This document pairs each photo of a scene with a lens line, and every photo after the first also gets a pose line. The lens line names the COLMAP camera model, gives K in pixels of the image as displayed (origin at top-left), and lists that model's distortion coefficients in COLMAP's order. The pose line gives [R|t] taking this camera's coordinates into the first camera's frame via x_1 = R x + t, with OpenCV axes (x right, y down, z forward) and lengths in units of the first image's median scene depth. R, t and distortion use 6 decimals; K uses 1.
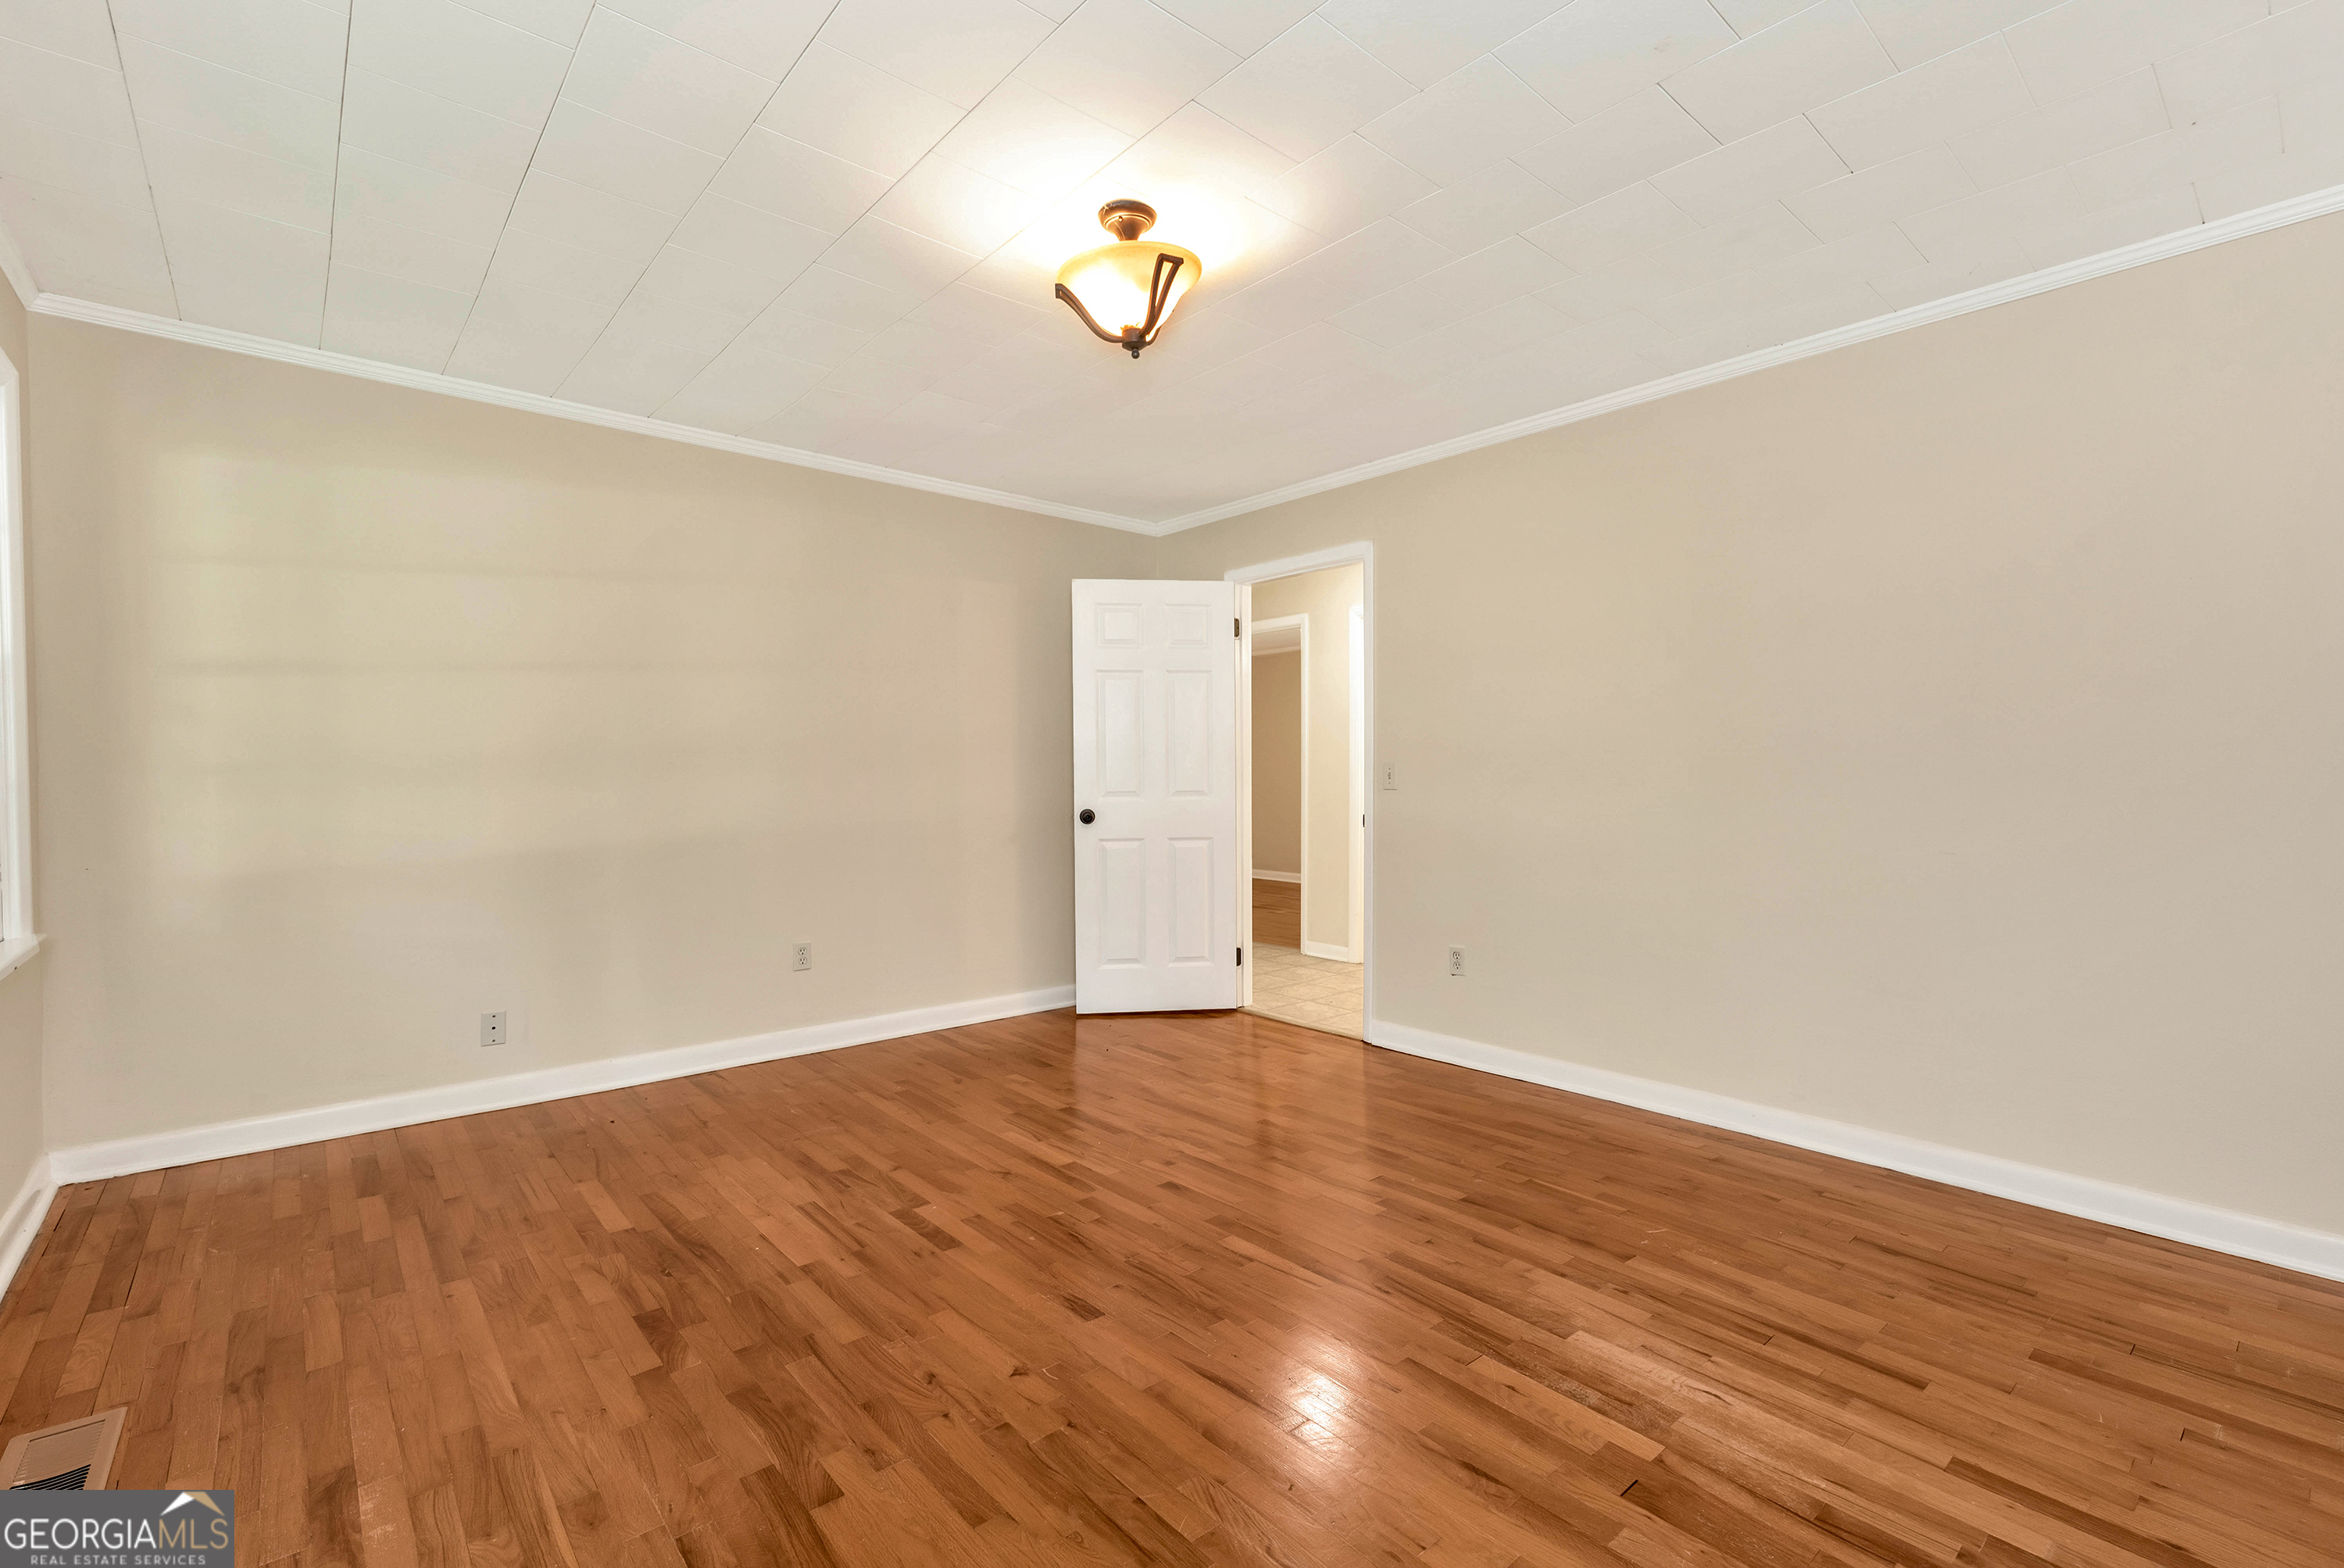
lens RADIAL K [[1057.7, 0, 1172.0], [0, 1057.7, 784.0], [0, 0, 1]] dist [0.000373, 0.000190]
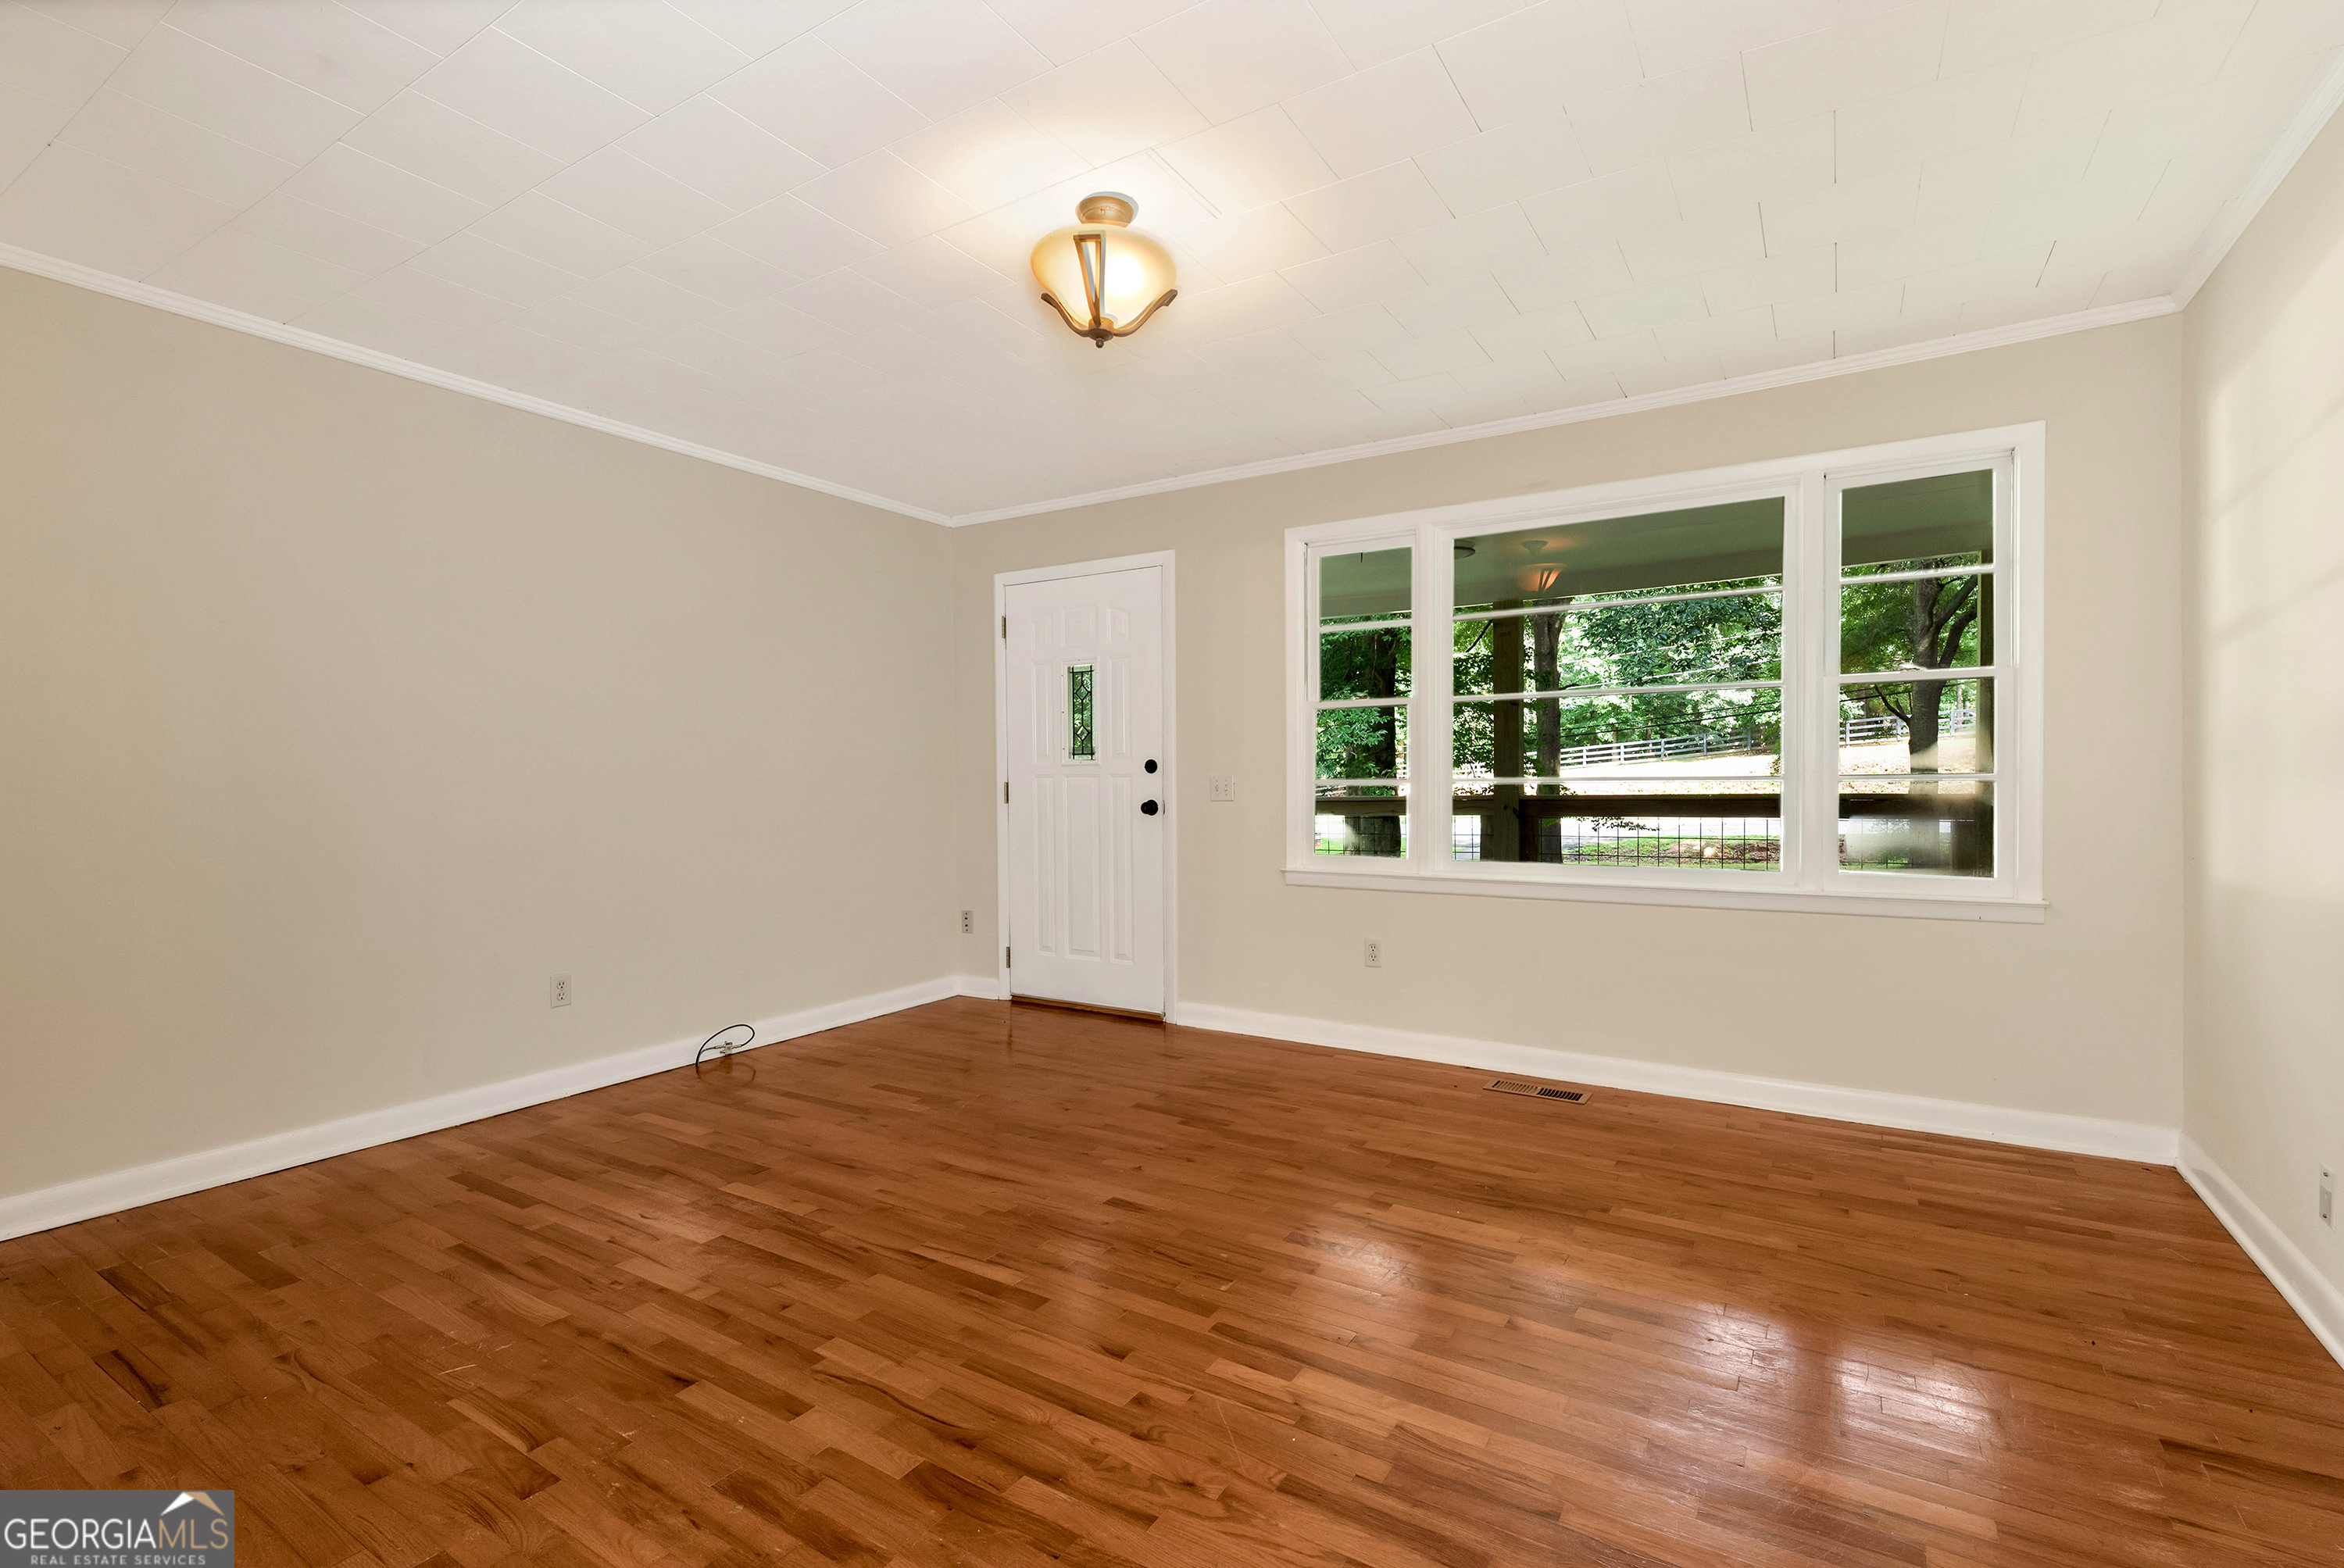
lens RADIAL K [[1057.7, 0, 1172.0], [0, 1057.7, 784.0], [0, 0, 1]] dist [0.000373, 0.000190]
pose [[-0.956529, 0.007599, -0.291539, 0.206770], [0.003522, 0.999889, 0.014507, -0.008695], [0.291617, 0.012849, -0.956449, 2.097188]]
